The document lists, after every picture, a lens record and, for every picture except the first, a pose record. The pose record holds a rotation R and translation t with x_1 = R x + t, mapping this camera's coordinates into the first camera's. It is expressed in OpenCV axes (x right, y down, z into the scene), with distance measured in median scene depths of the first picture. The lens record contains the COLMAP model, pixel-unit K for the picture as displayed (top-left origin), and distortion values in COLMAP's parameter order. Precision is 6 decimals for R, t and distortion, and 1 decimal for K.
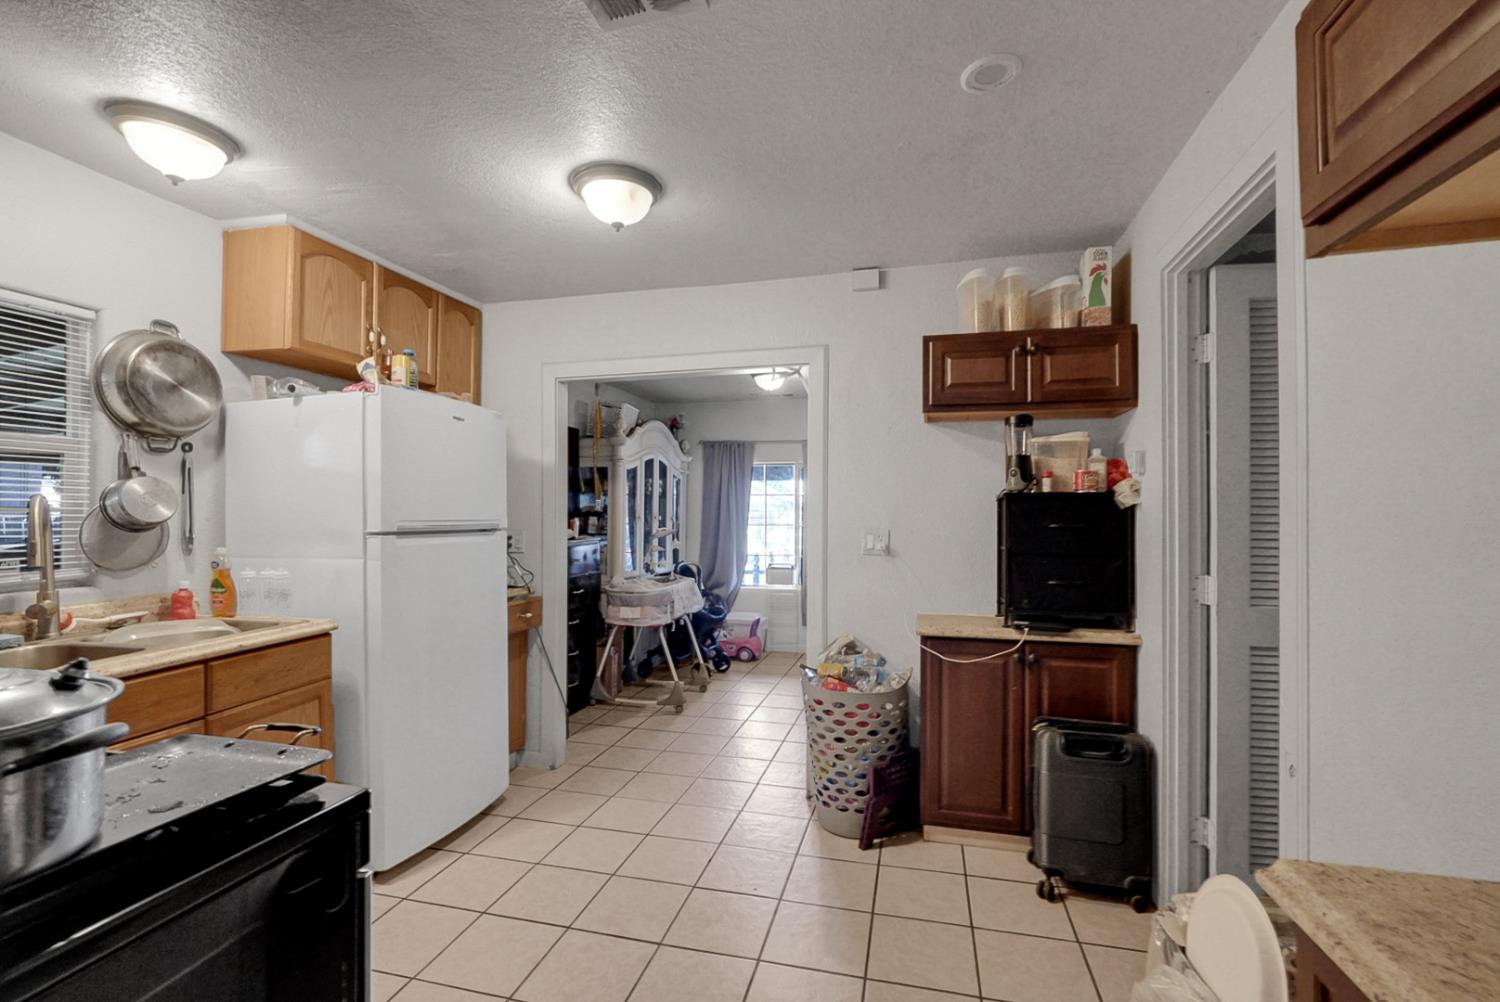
lens RADIAL K [[669.2, 0, 747.6], [0, 669.2, 504.2], [0, 0, 1]] dist [-0.014971, 0.009480]
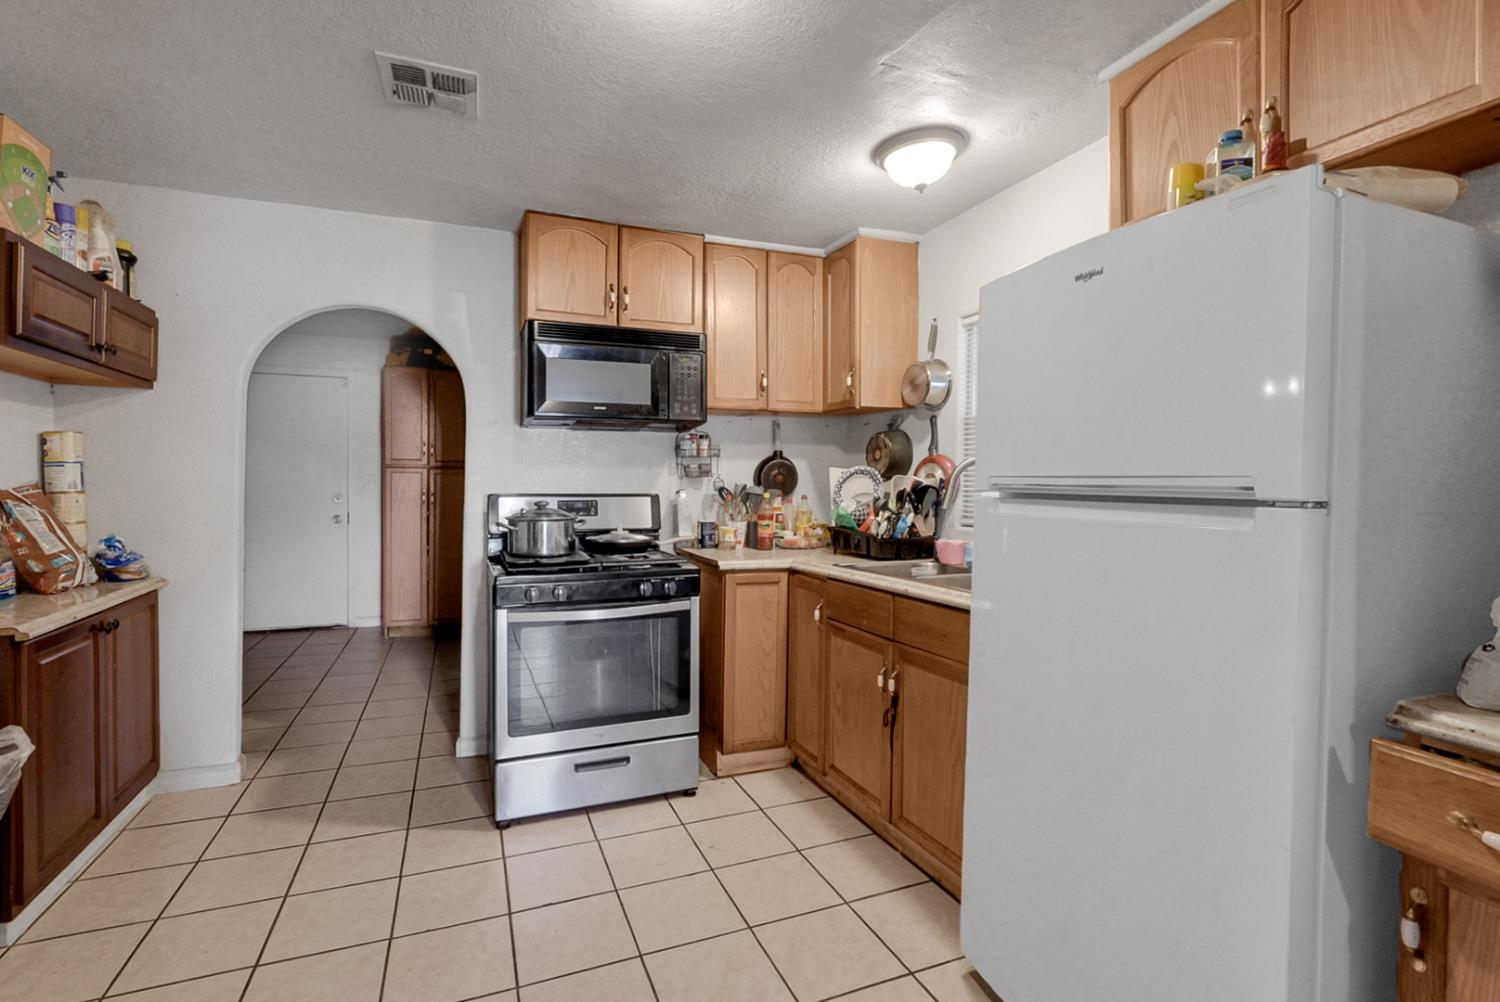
lens RADIAL K [[682.1, 0, 760.6], [0, 682.1, 493.1], [0, 0, 1]] dist [-0.016438, 0.009962]
pose [[-0.783164, 0.006932, -0.621776, 0.094556], [0.004783, 0.999975, 0.005124, 0.037575], [0.621797, 0.001039, -0.783178, 1.375161]]
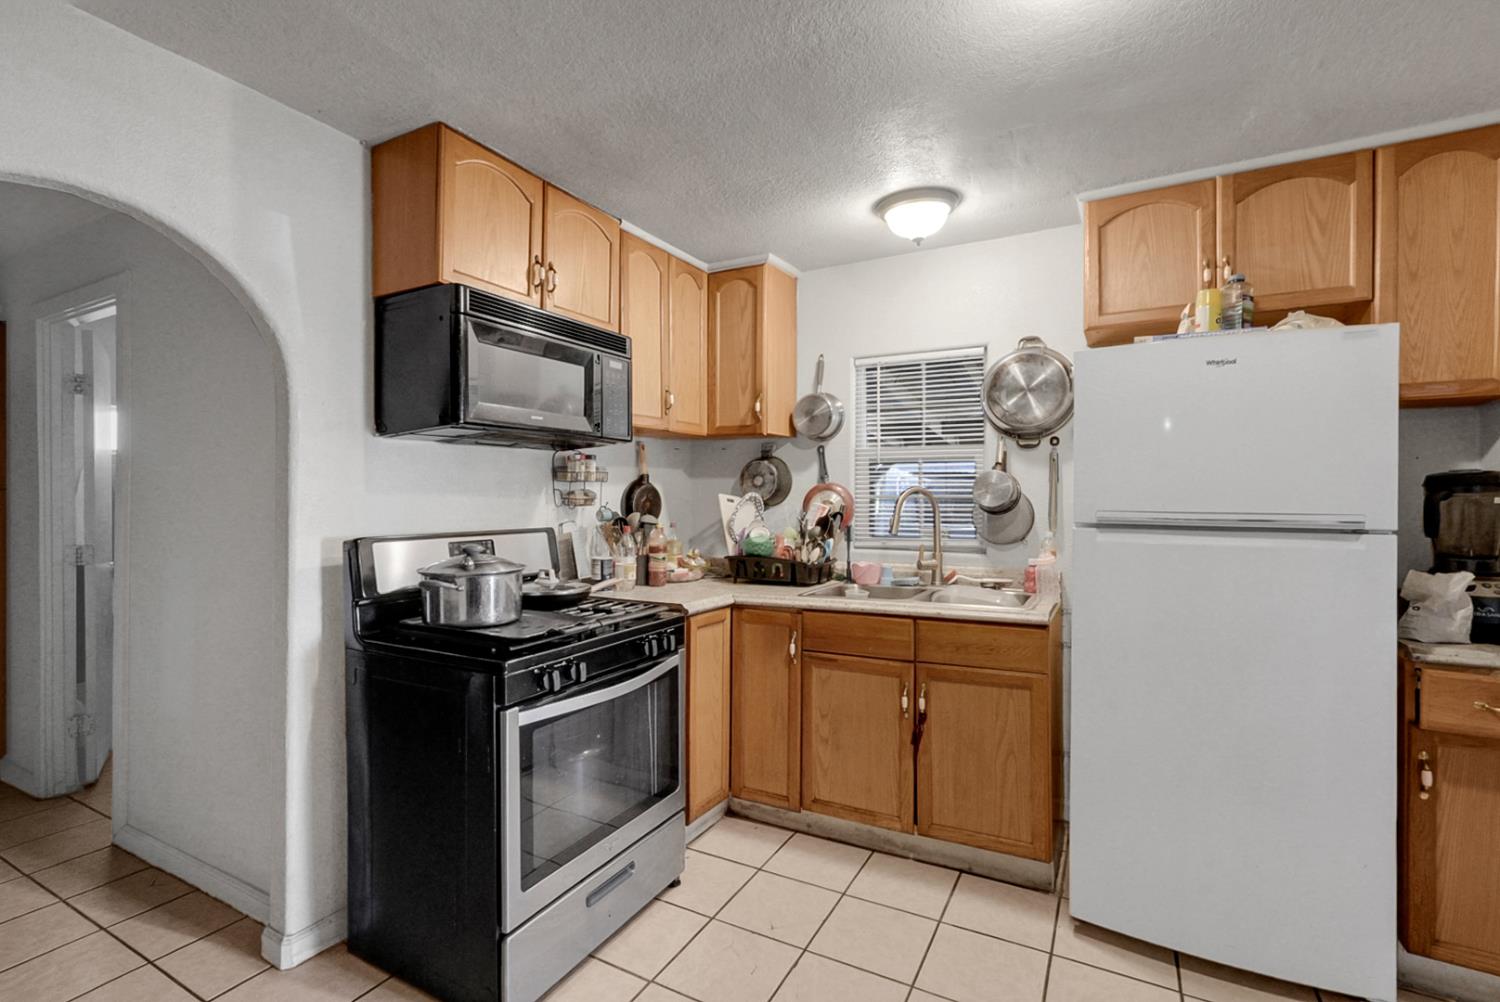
lens RADIAL K [[669.2, 0, 747.6], [0, 669.2, 504.2], [0, 0, 1]] dist [-0.014971, 0.009480]
pose [[-0.216057, 0.012325, -0.976303, 0.371983], [0.014409, 0.999852, 0.009433, 0.003127], [0.976274, -0.012030, -0.216202, 0.737261]]
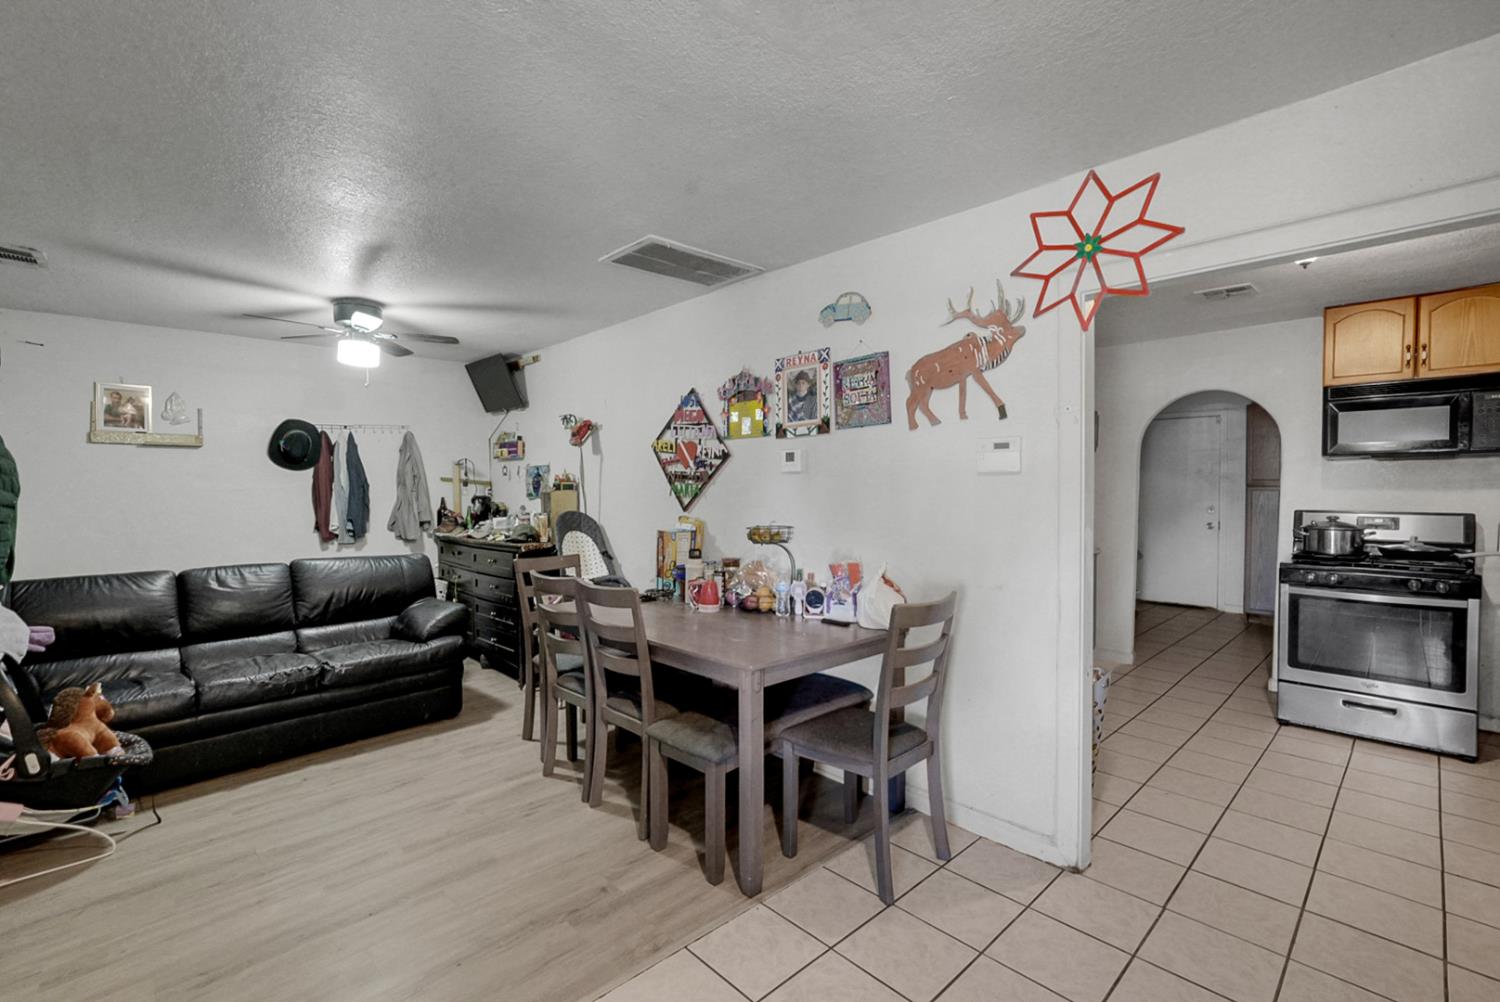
lens RADIAL K [[669.2, 0, 747.6], [0, 669.2, 504.2], [0, 0, 1]] dist [-0.014971, 0.009480]
pose [[-0.863618, -0.007675, 0.504088, 0.069053], [-0.004886, 0.999965, 0.006855, 0.022235], [-0.504123, 0.003457, -0.863625, 2.307550]]
